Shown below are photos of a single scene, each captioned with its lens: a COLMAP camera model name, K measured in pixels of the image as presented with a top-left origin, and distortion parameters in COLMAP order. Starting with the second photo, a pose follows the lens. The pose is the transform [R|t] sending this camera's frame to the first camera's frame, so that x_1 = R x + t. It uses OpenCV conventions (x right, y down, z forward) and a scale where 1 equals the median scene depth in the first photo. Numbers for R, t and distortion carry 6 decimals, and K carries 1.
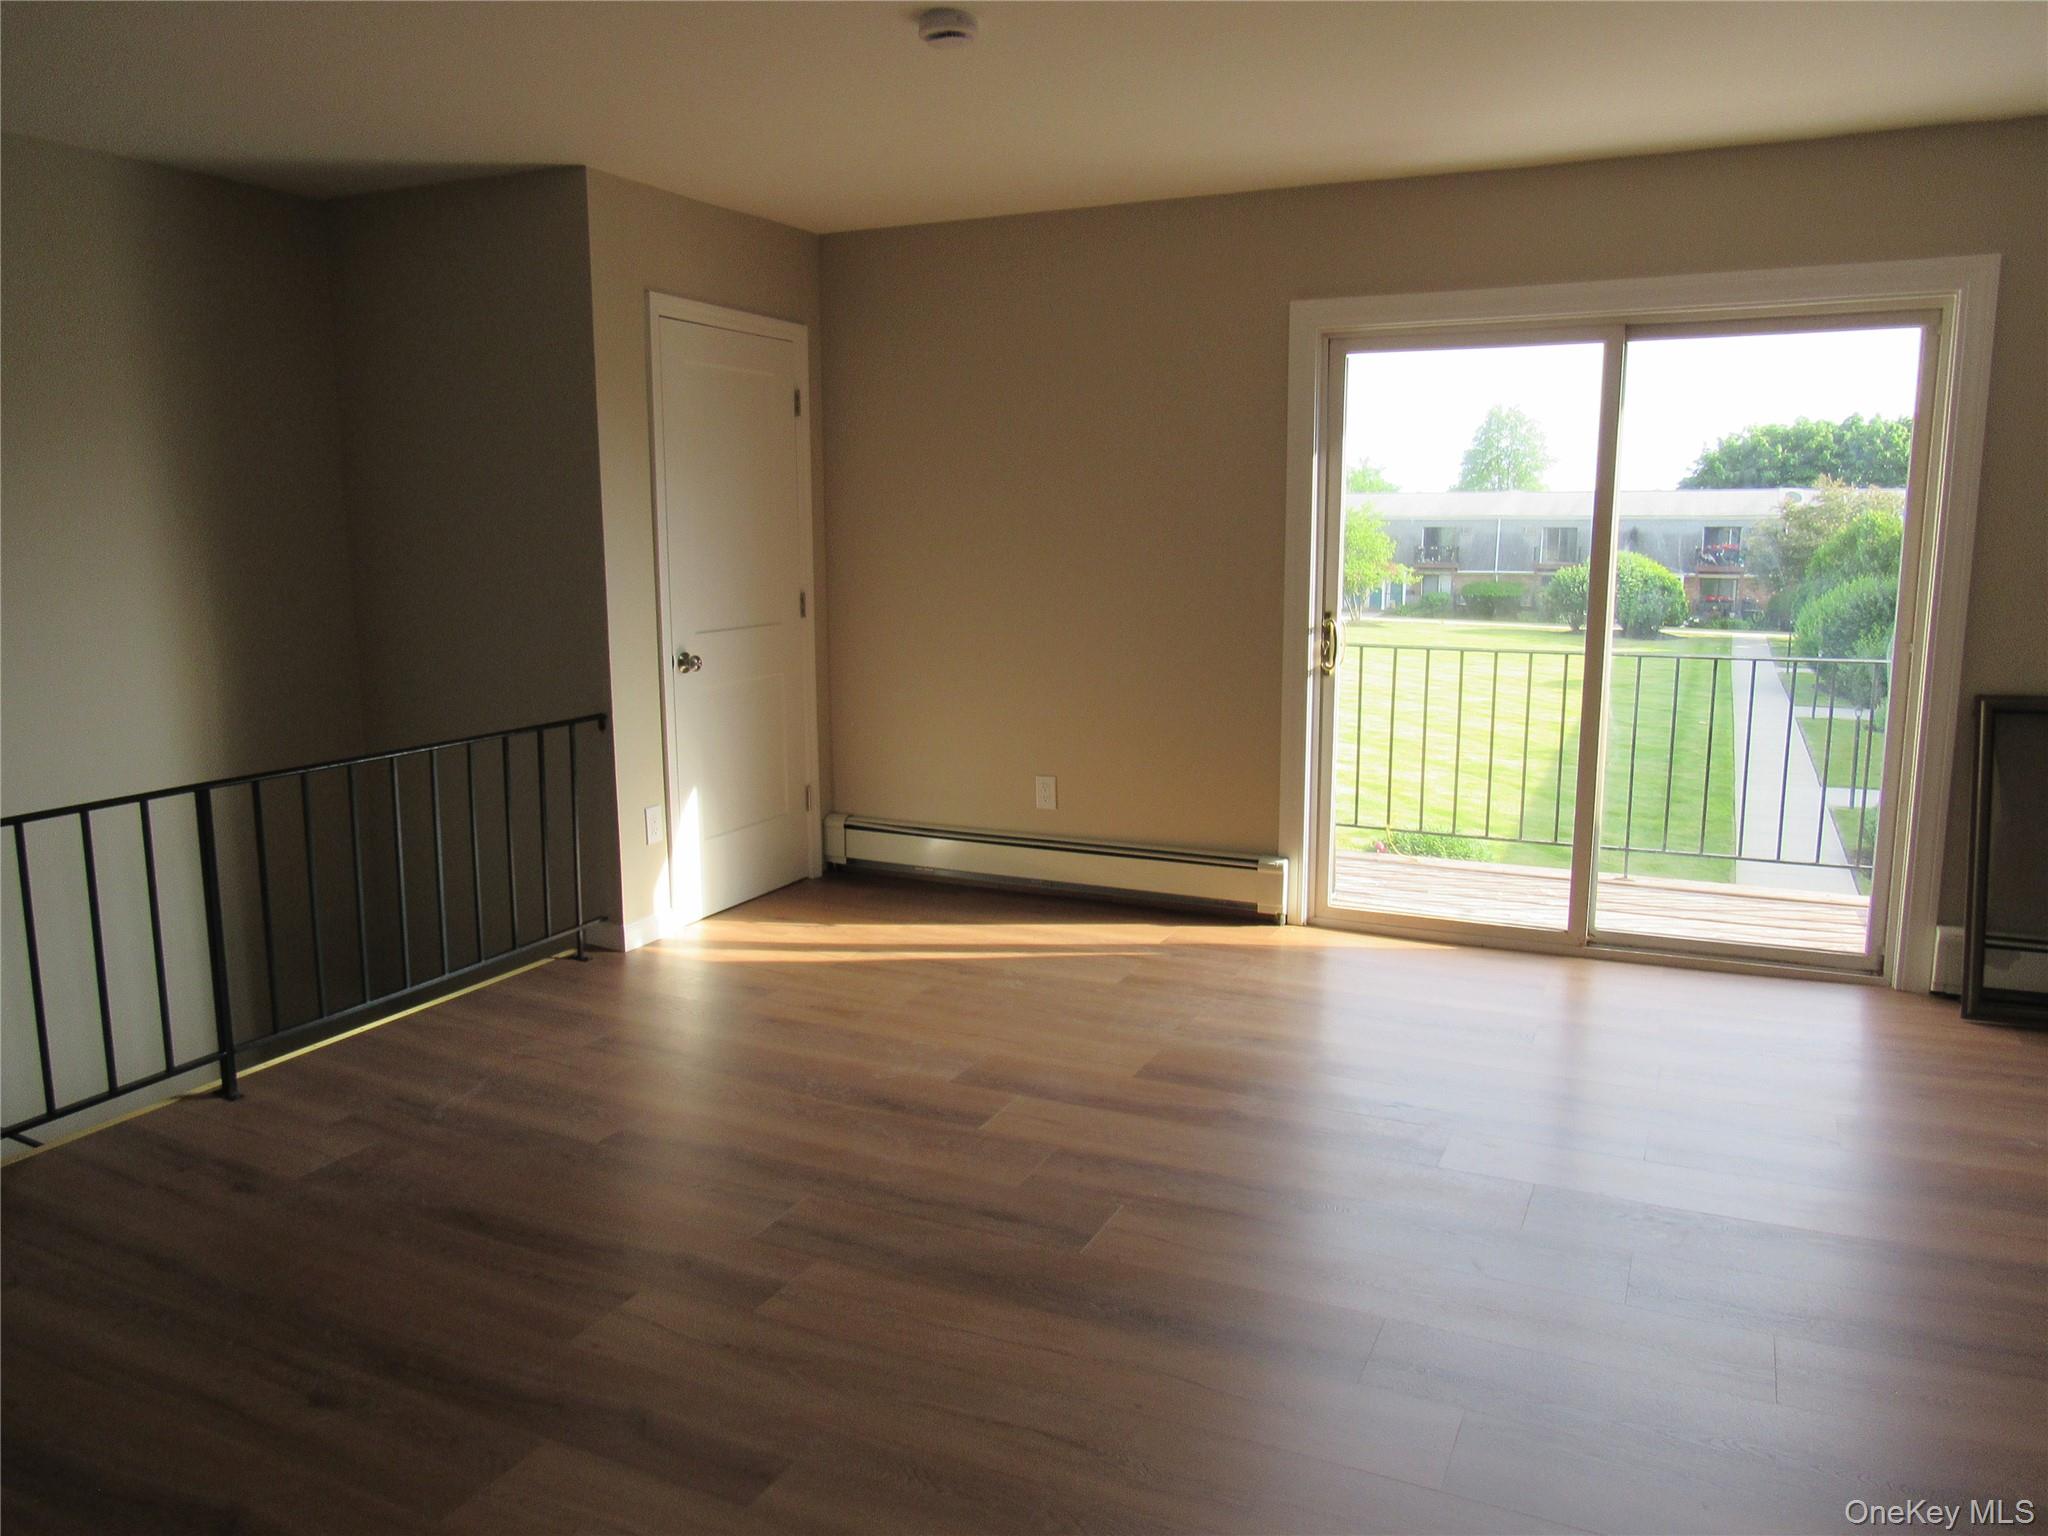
lens RADIAL K [[1462.5, 0, 1027.7], [0, 1462.5, 771.2], [0, 0, 1]] dist [-0.040600, 0.024132]
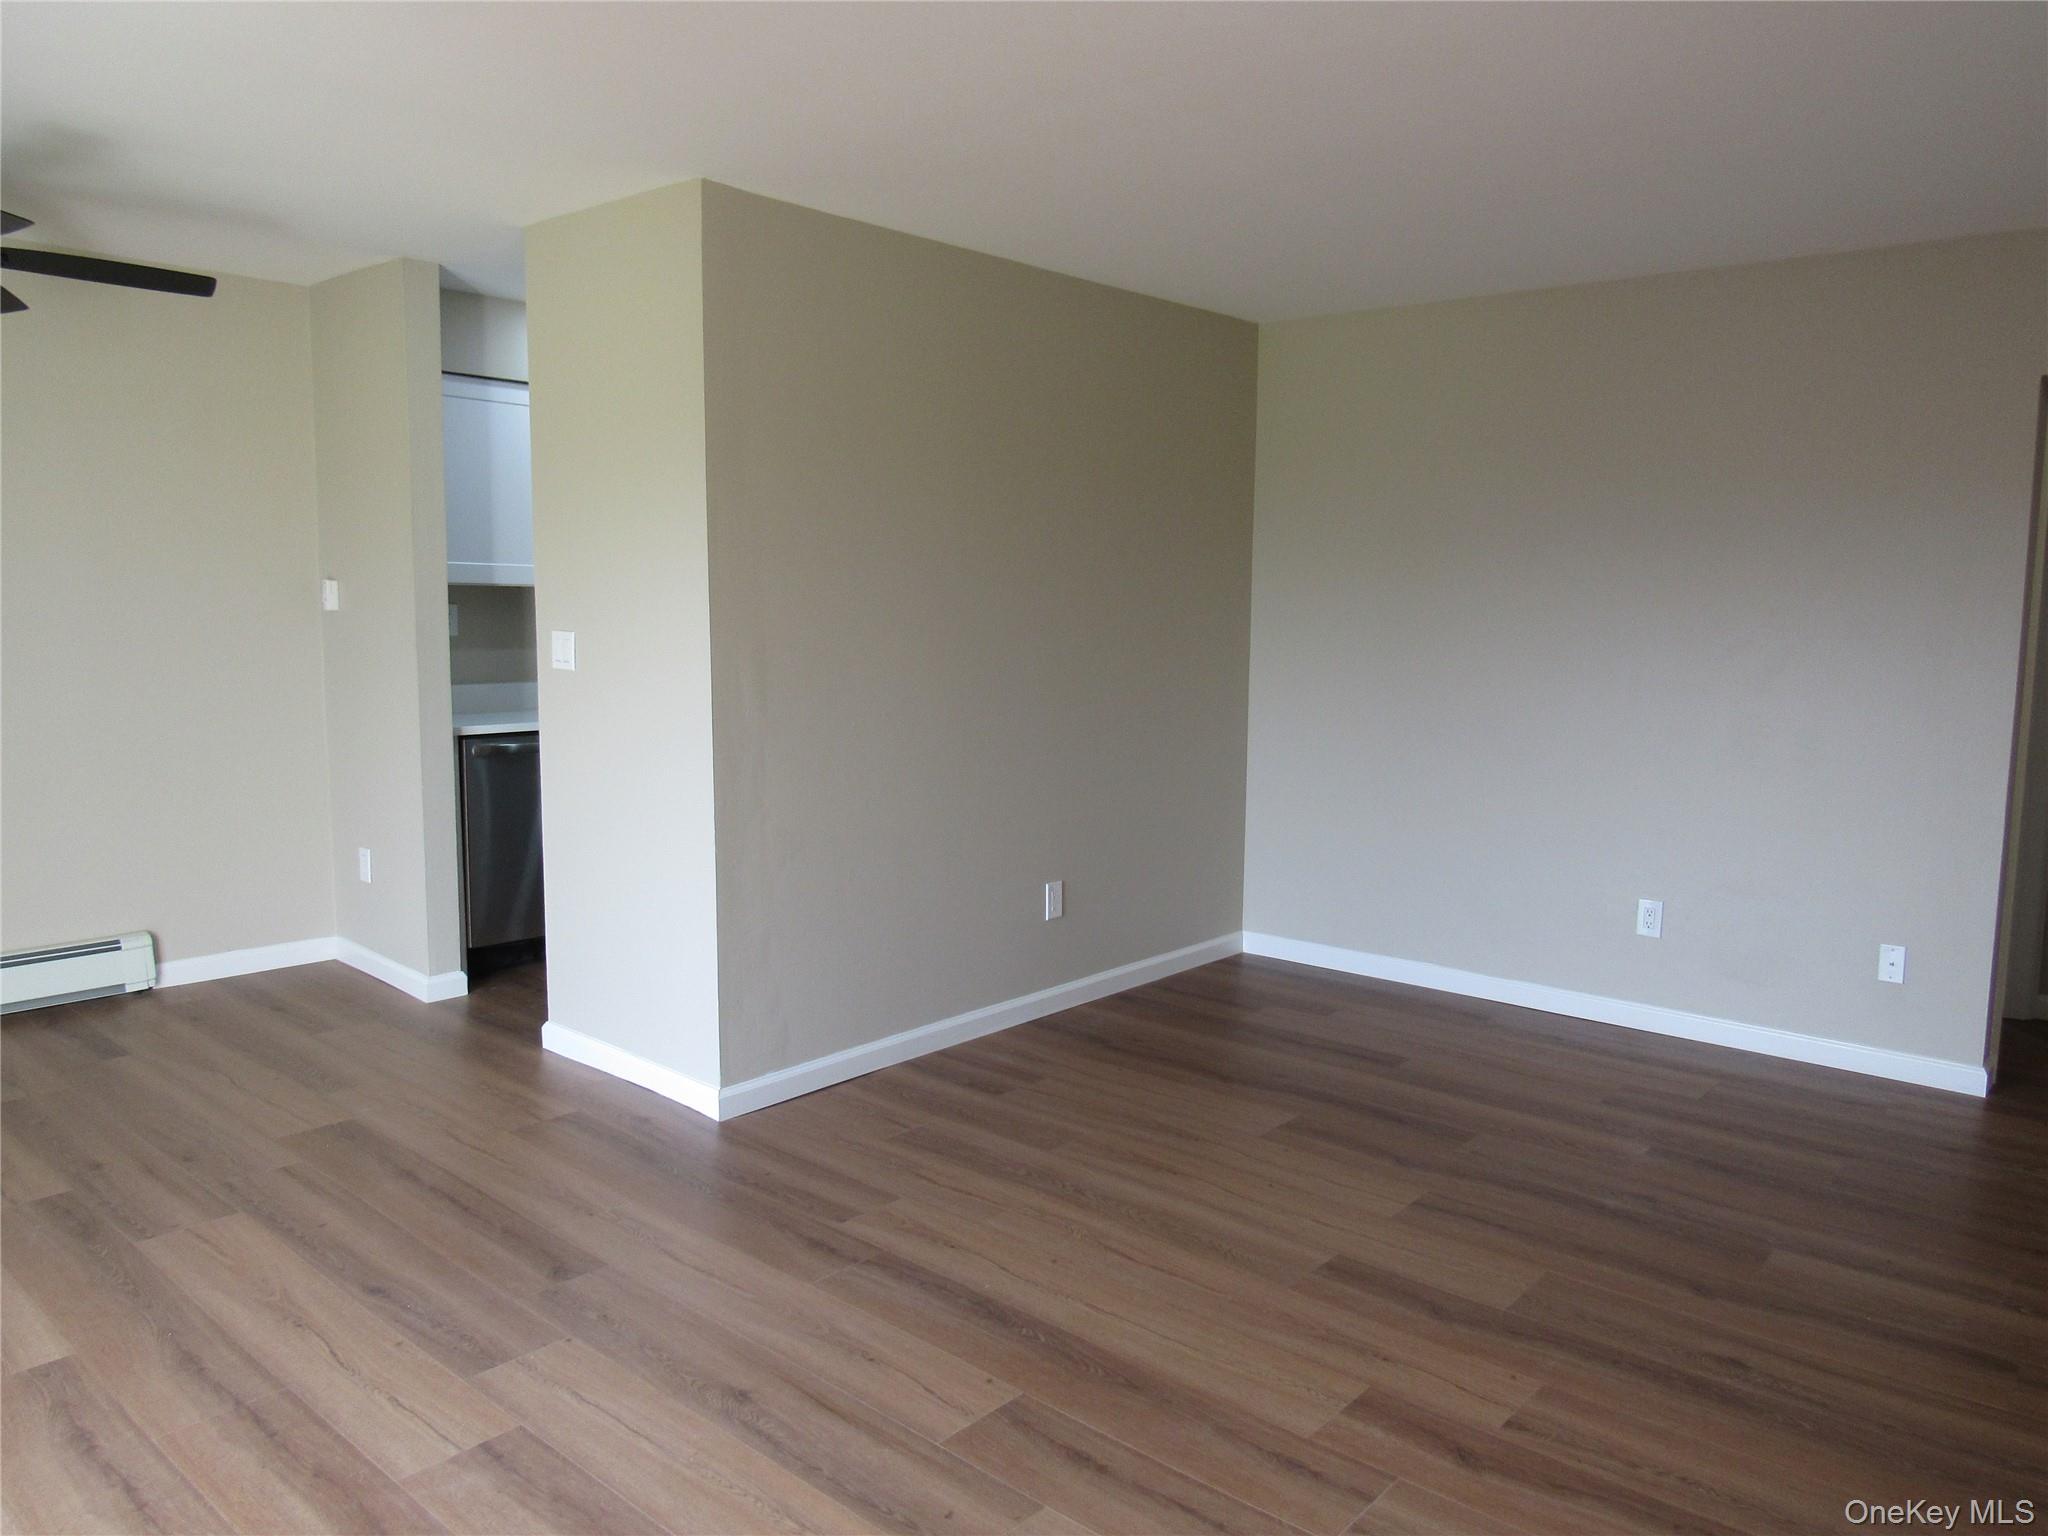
lens RADIAL K [[1462.5, 0, 1027.7], [0, 1462.5, 771.2], [0, 0, 1]] dist [-0.040600, 0.024132]
pose [[-0.962784, -0.032308, 0.268334, -0.129412], [0.044994, 0.959816, 0.277000, -0.193575], [-0.266500, 0.278765, -0.922642, 1.120130]]
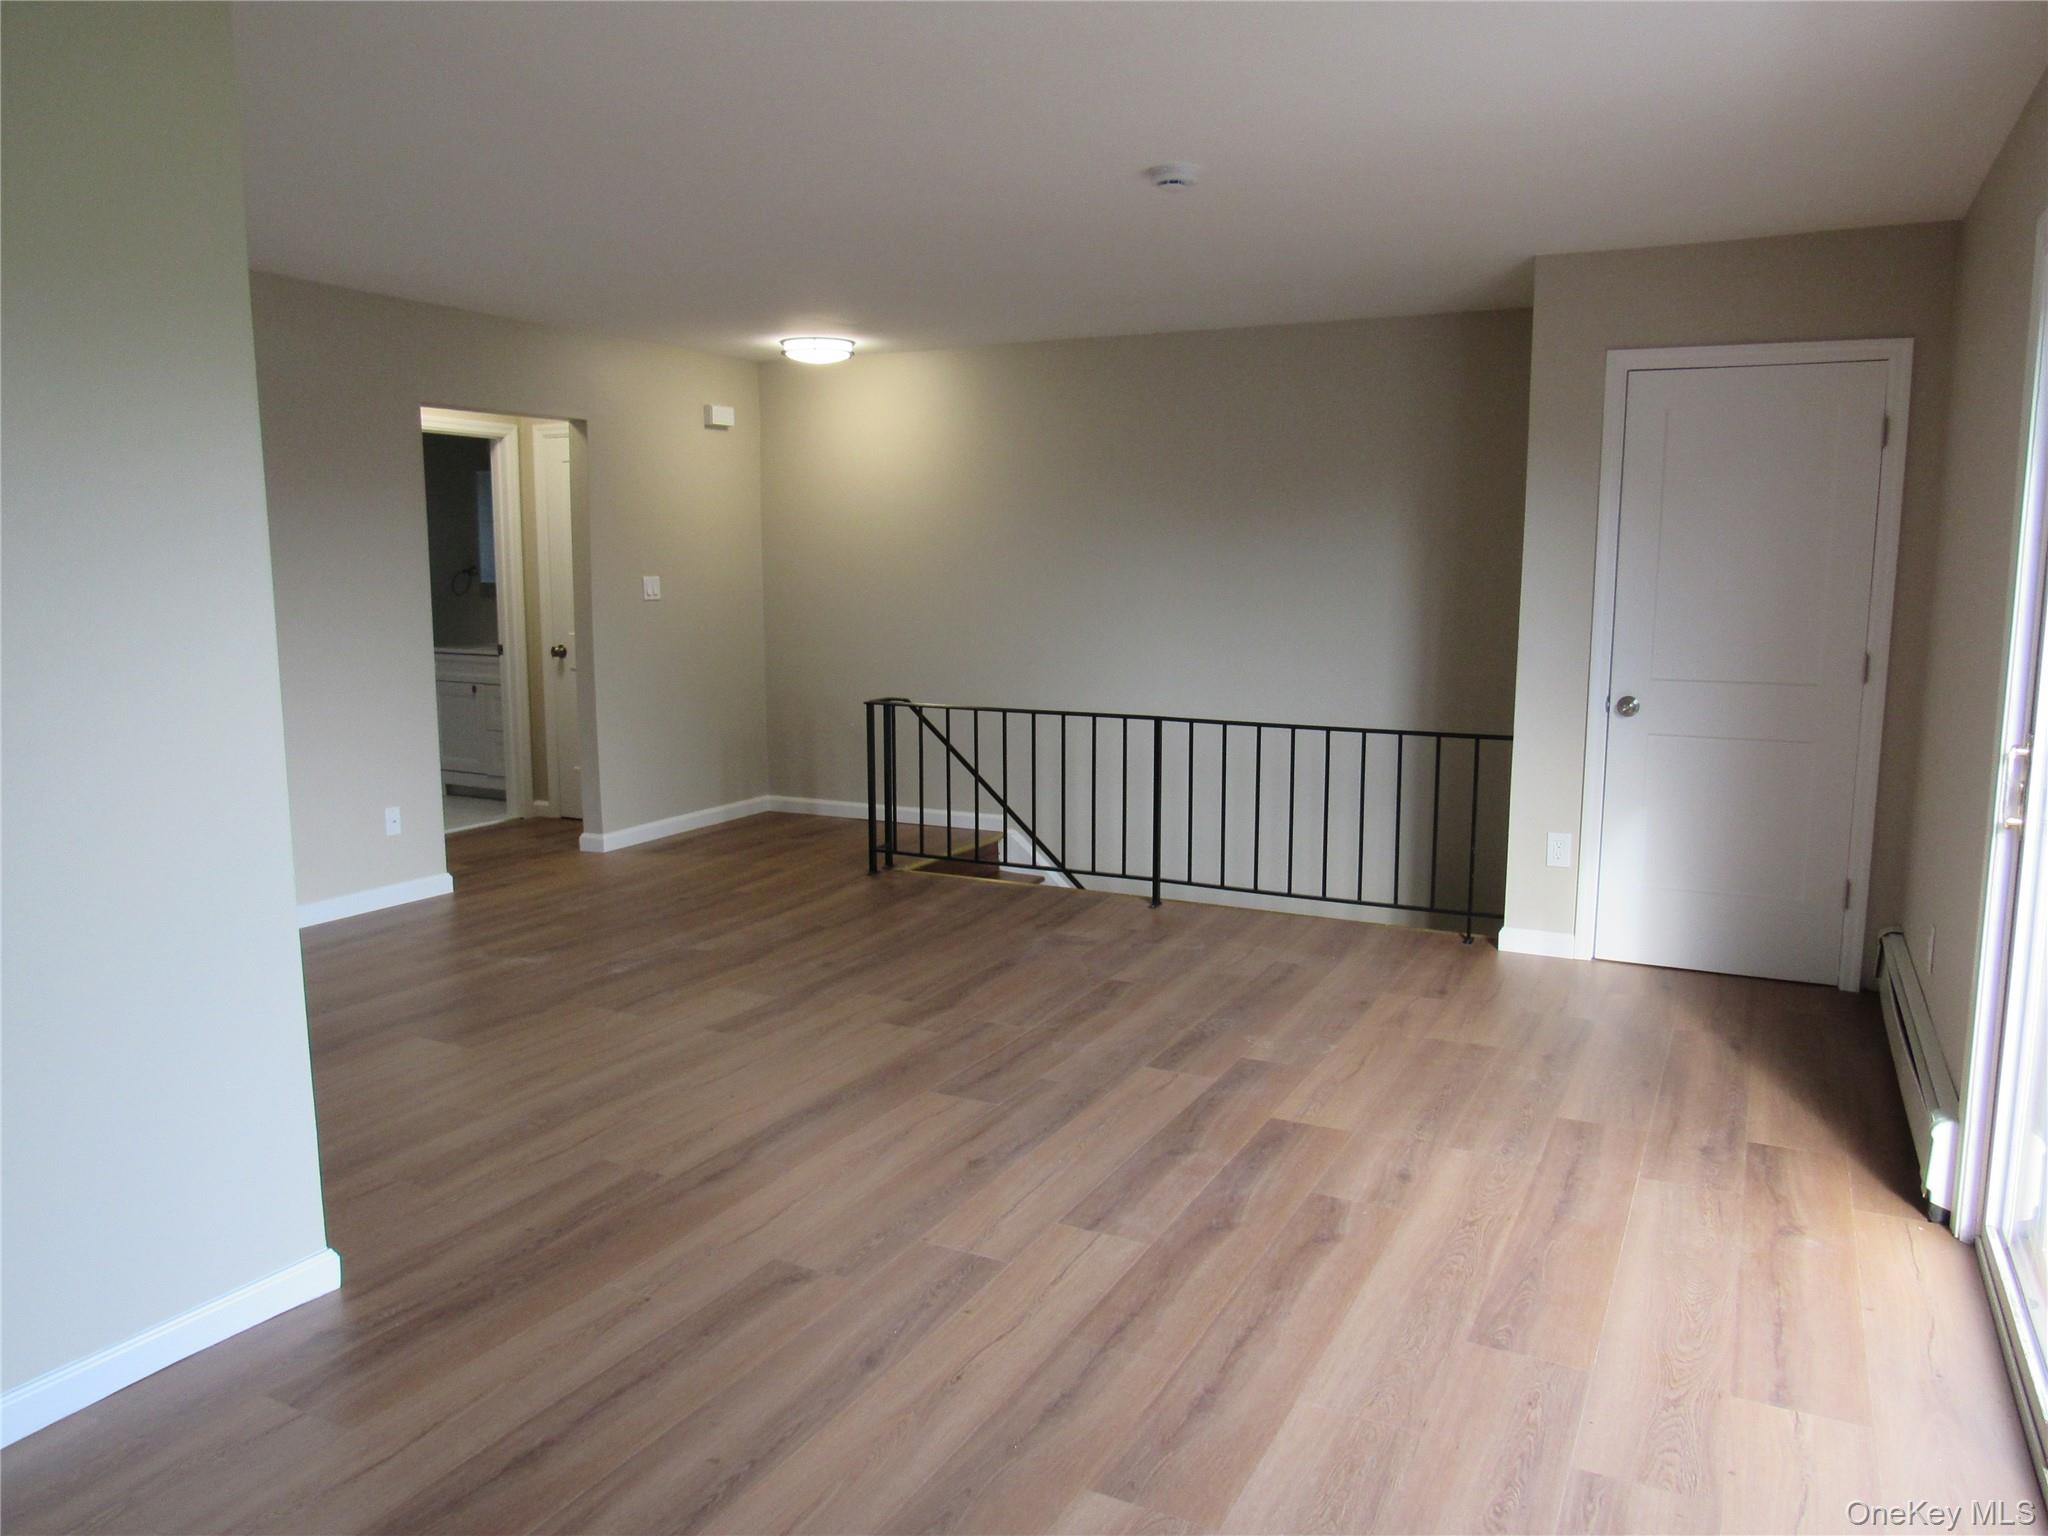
lens RADIAL K [[1453.9, 0, 1029.2], [0, 1453.9, 772.1], [0, 0, 1]] dist [-0.031247, 0.007488]
pose [[-0.026404, 0.151084, -0.988168, 0.875443], [-0.173916, 0.972744, 0.153373, -0.125735], [0.984406, 0.175908, 0.000591, 0.671573]]
